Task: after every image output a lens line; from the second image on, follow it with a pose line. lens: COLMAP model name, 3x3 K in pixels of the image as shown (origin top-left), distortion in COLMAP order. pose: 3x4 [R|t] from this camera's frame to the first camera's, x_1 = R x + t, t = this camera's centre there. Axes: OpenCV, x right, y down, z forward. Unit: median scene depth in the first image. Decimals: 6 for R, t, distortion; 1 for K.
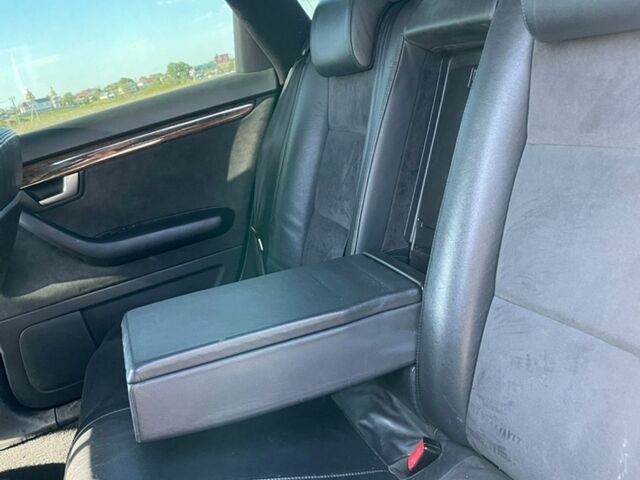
lens RADIAL K [[663.9, 0, 319.4], [0, 663.9, 248.2], [0, 0, 1]] dist [0.130450, -0.247697]
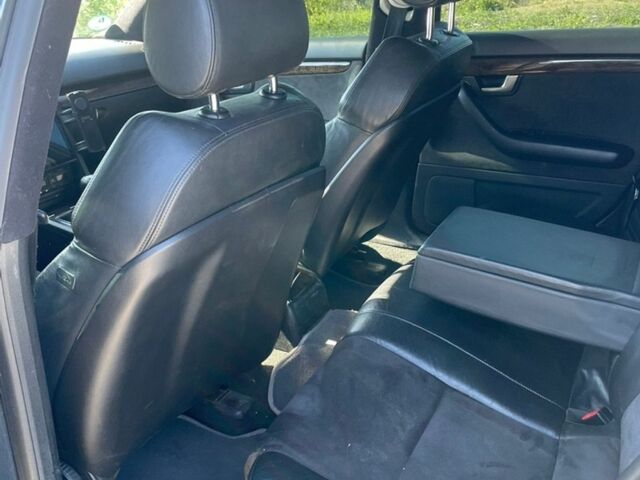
lens RADIAL K [[663.9, 0, 319.4], [0, 663.9, 248.2], [0, 0, 1]] dist [0.130450, -0.247697]
pose [[0.674937, 0.481914, -0.558765, 0.227292], [-0.328955, 0.874364, 0.356758, -0.155544], [0.660491, -0.056980, 0.748669, -0.164194]]
